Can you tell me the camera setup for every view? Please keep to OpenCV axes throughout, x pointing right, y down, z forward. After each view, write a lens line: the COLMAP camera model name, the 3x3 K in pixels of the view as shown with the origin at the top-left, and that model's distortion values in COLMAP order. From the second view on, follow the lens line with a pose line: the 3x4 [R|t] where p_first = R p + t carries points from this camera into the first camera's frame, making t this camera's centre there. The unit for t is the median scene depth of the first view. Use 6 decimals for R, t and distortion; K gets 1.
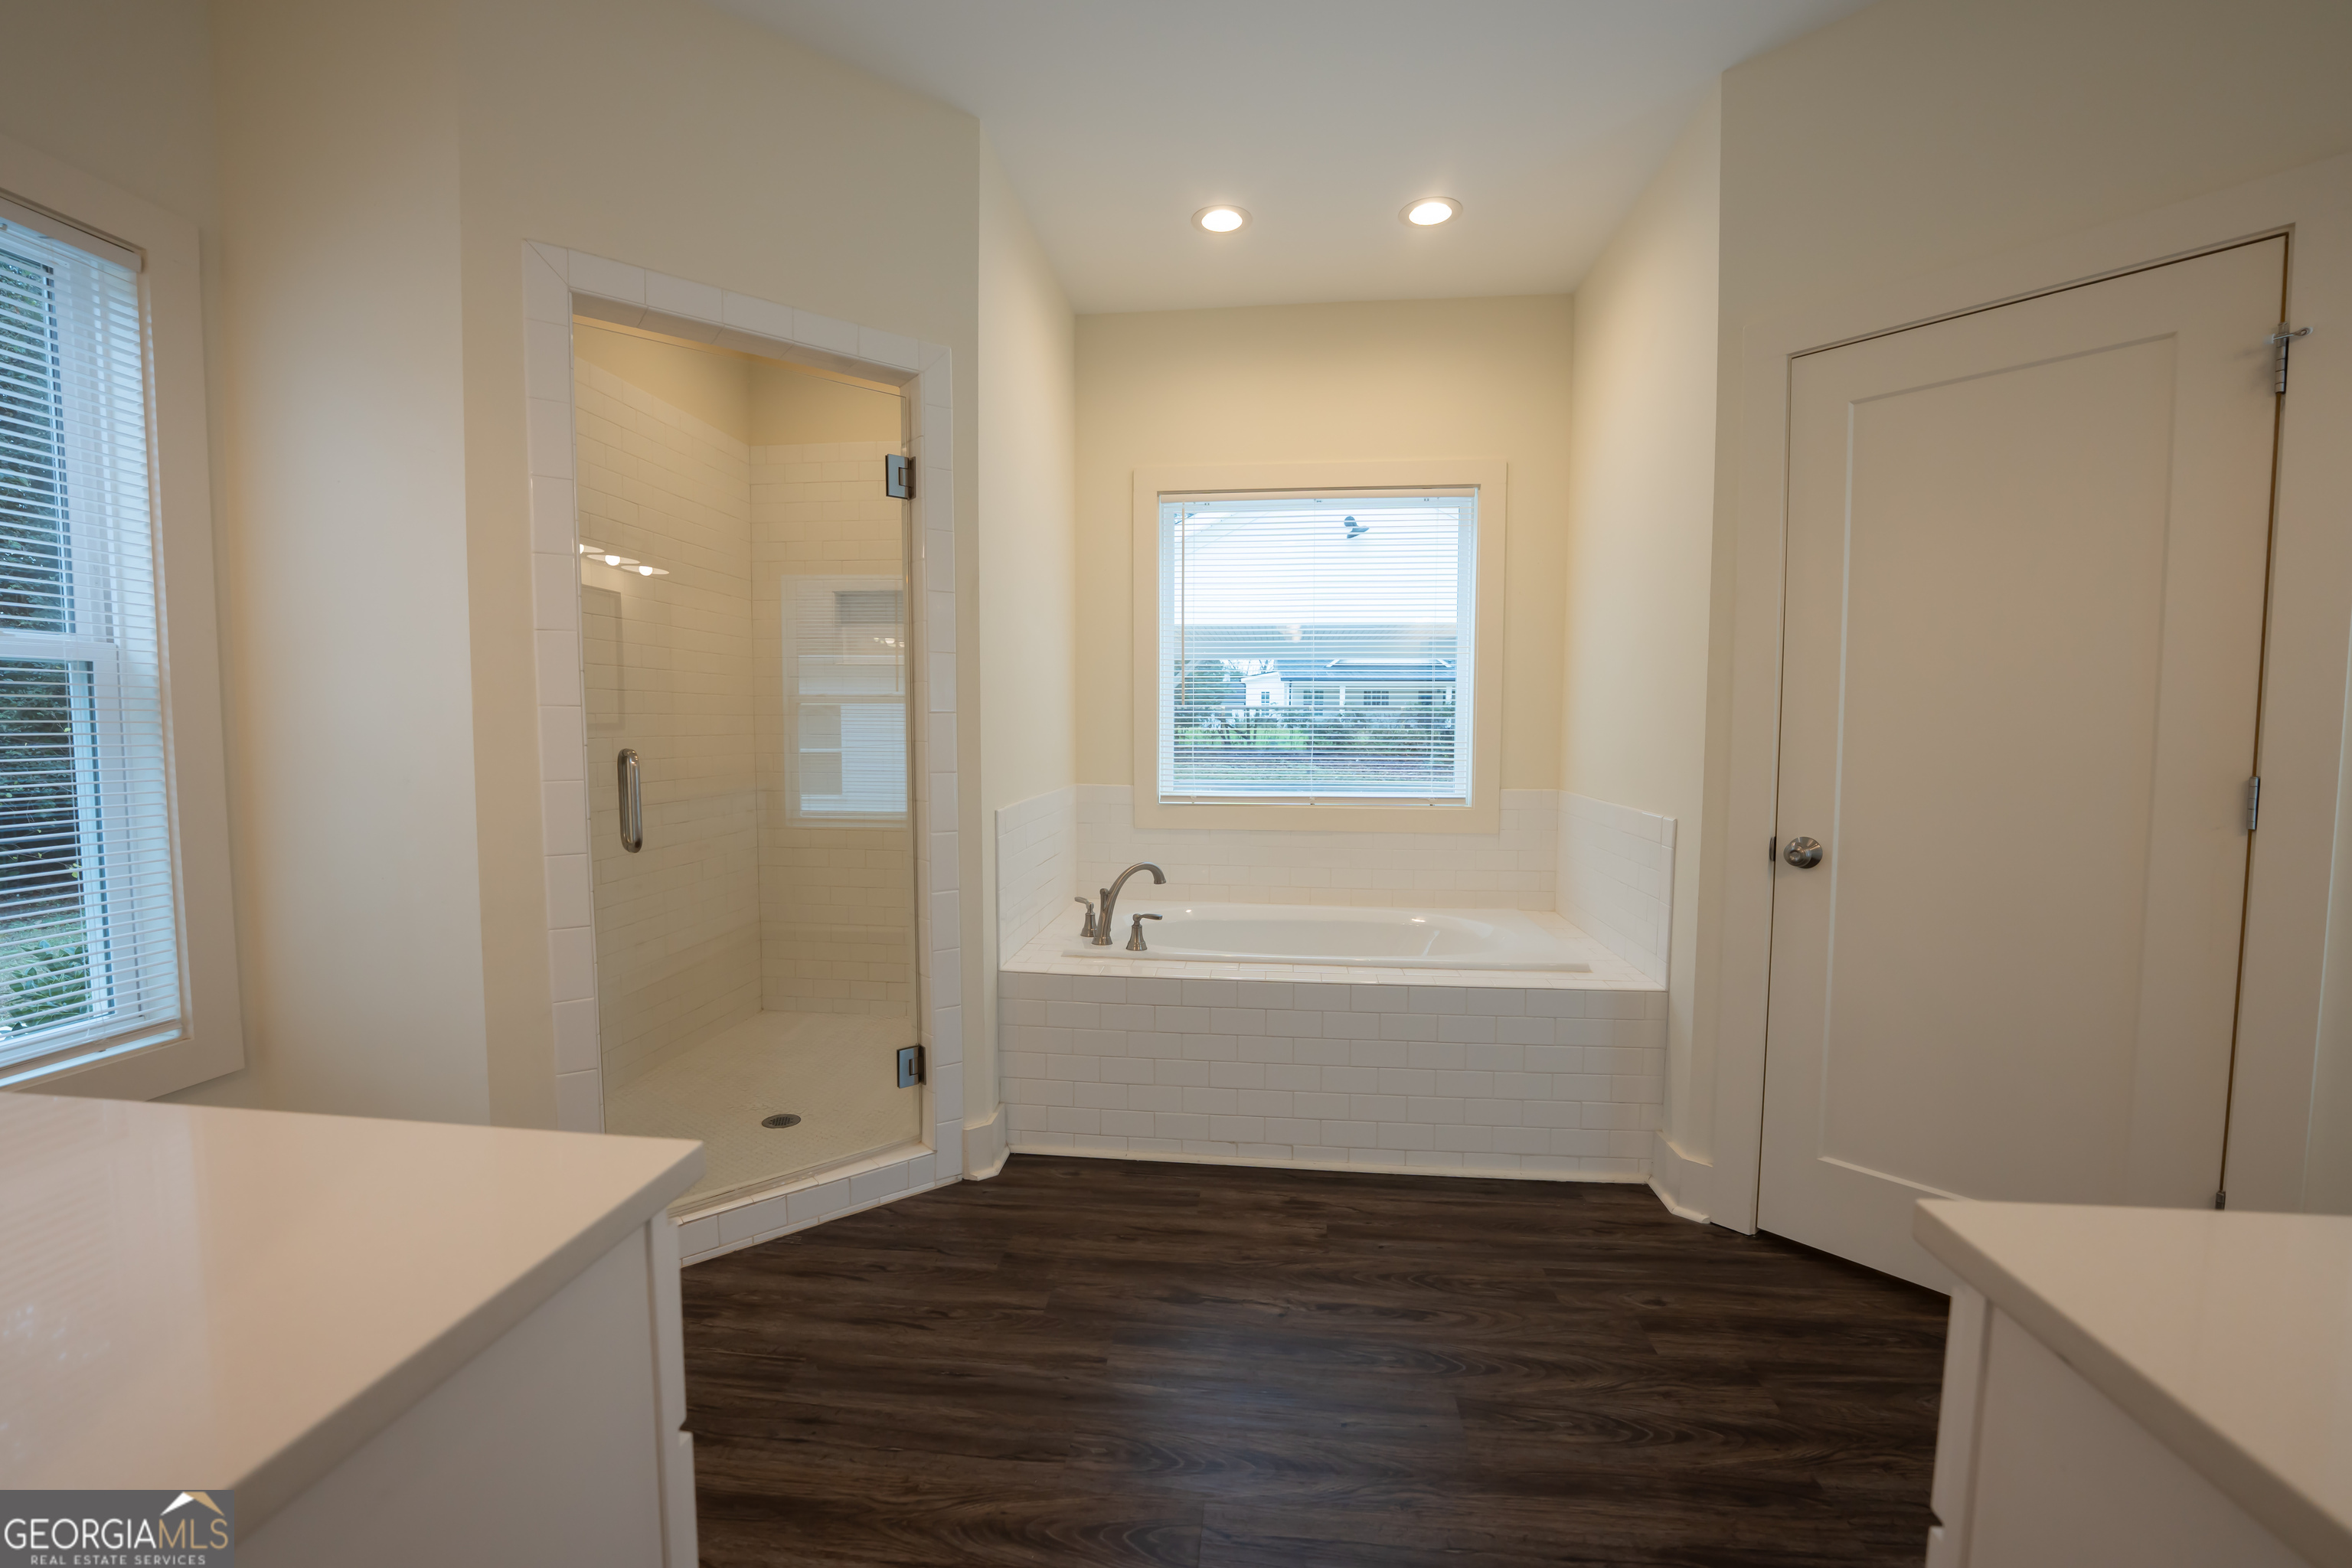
lens RADIAL K [[997.0, 0, 1180.2], [0, 997.0, 784.0], [0, 0, 1]] dist [-0.023982, 0.000684]
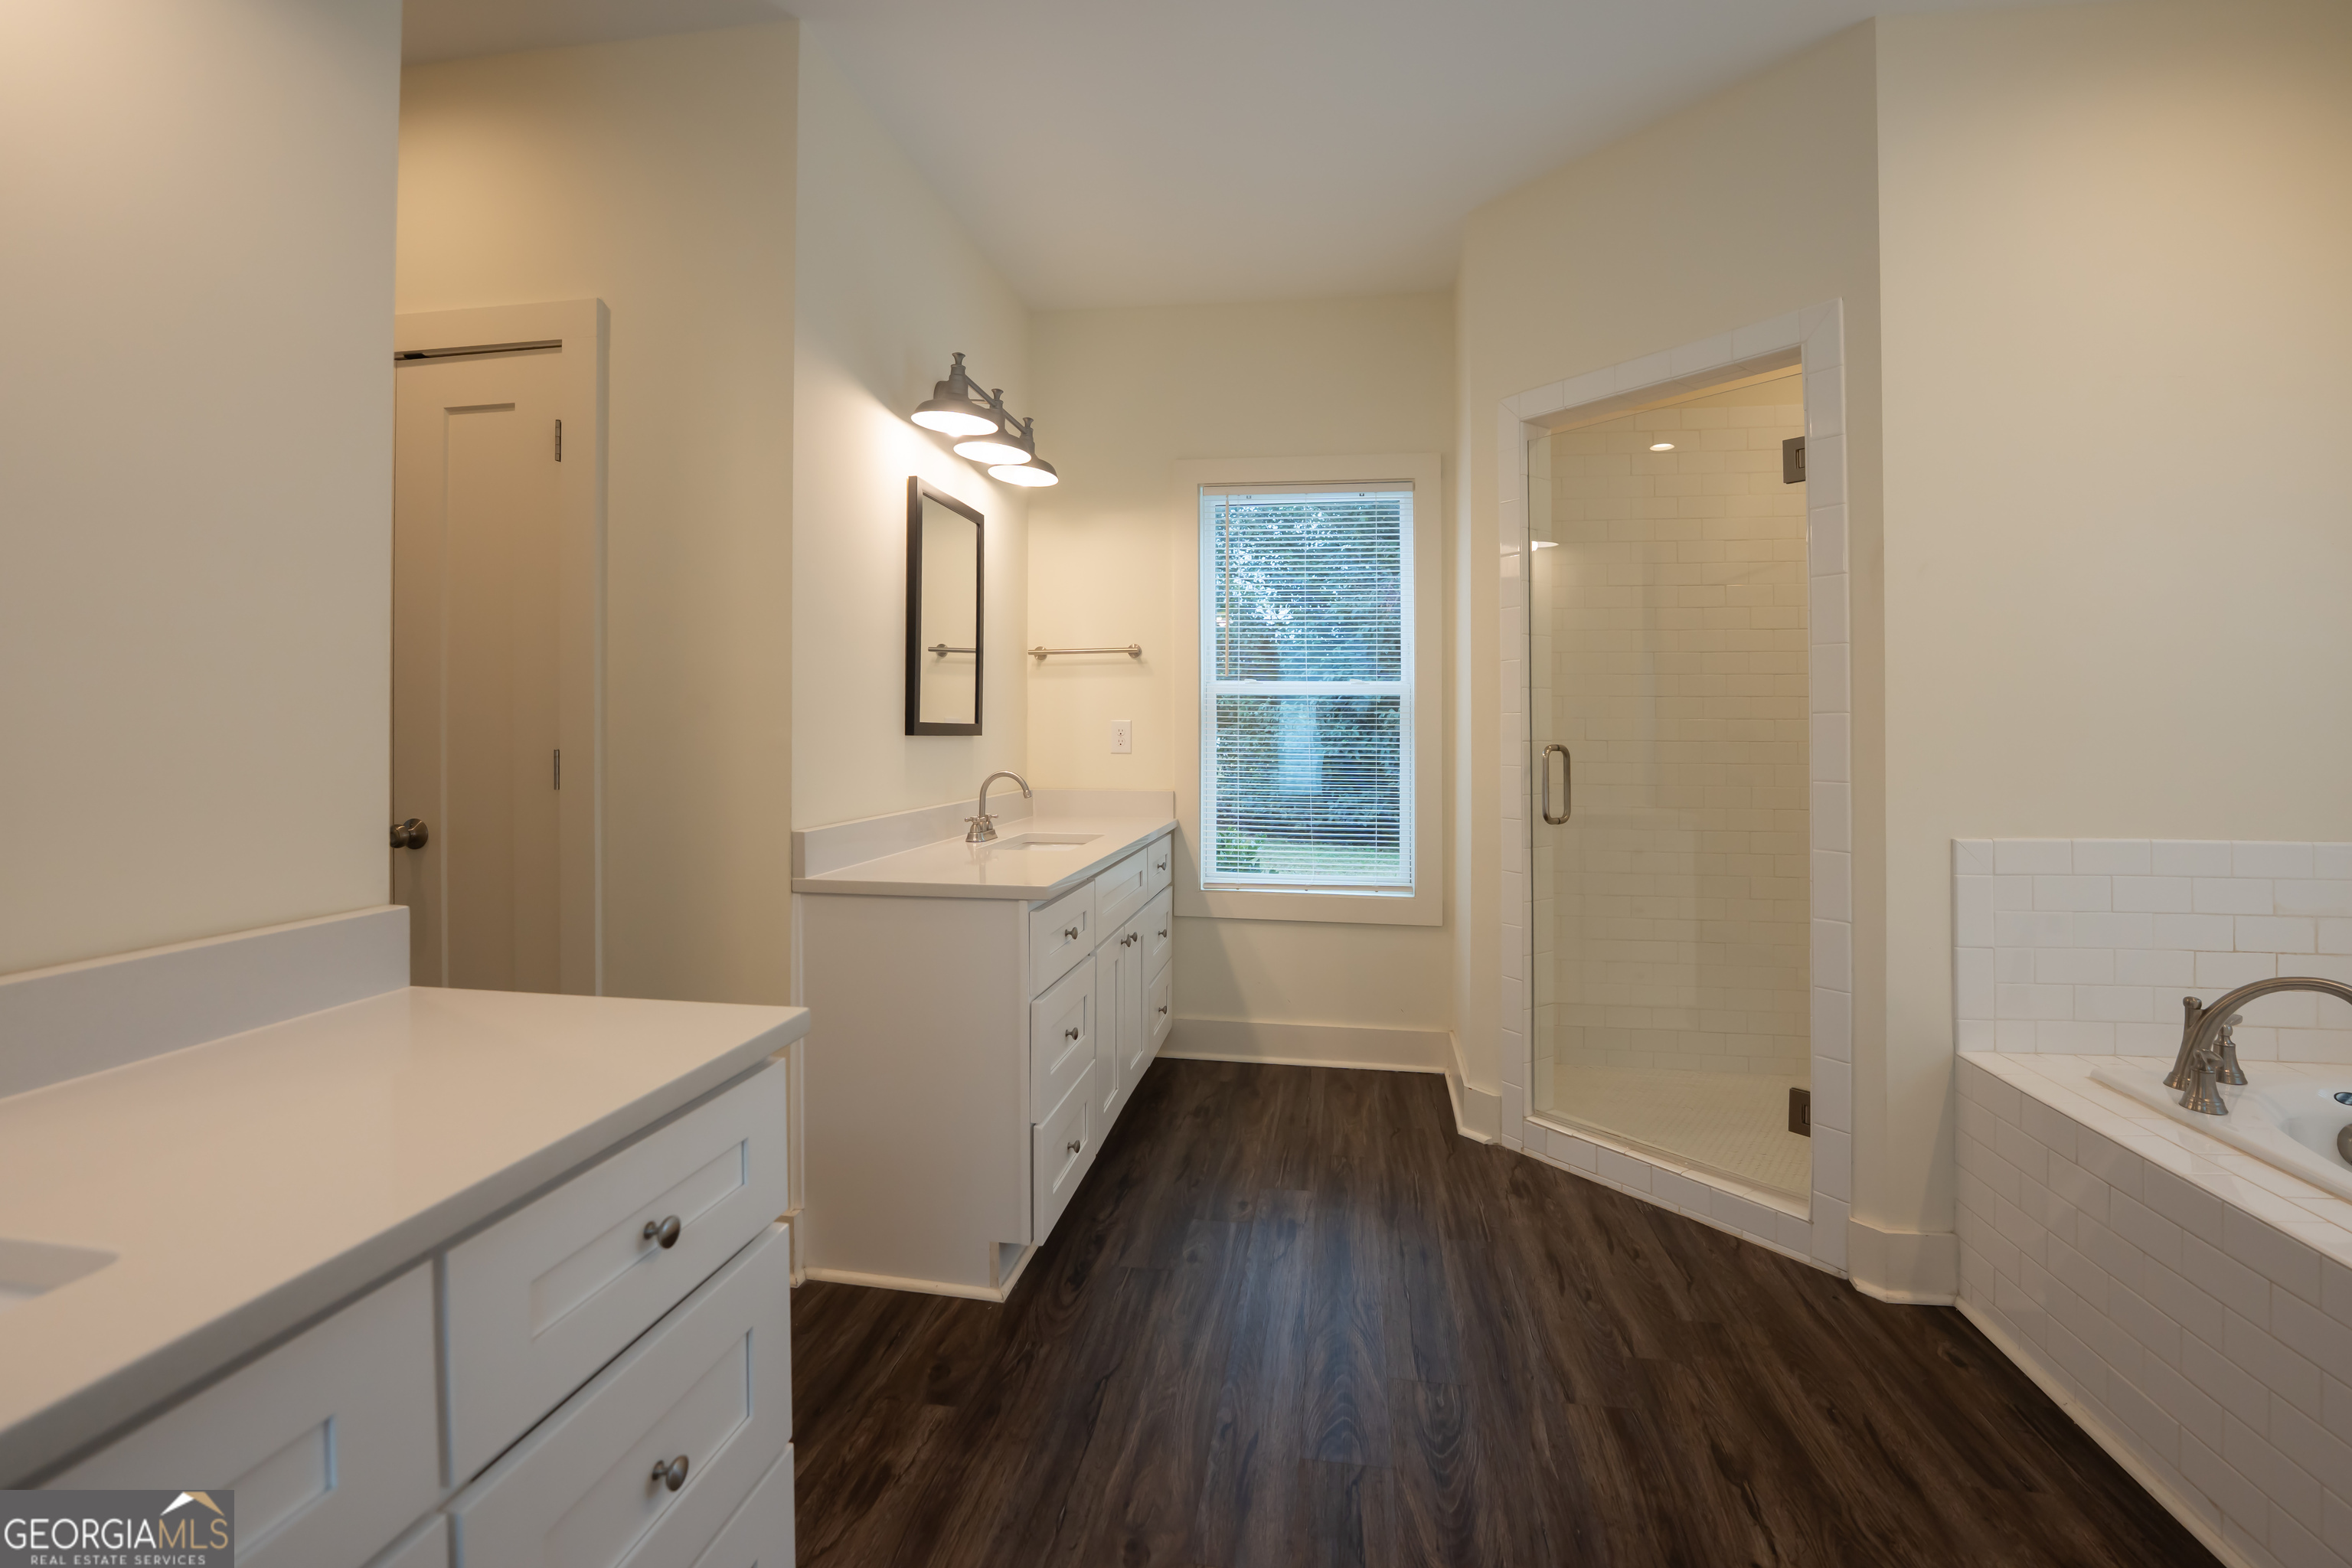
lens RADIAL K [[997.0, 0, 1138.9], [0, 997.0, 733.2], [0, 0, 1]] dist [-0.023982, 0.000684]
pose [[-0.085504, 0.001026, -0.996337, 0.720976], [-0.068826, 0.997605, 0.006934, -0.020164], [0.993958, 0.069167, -0.085229, 0.515560]]
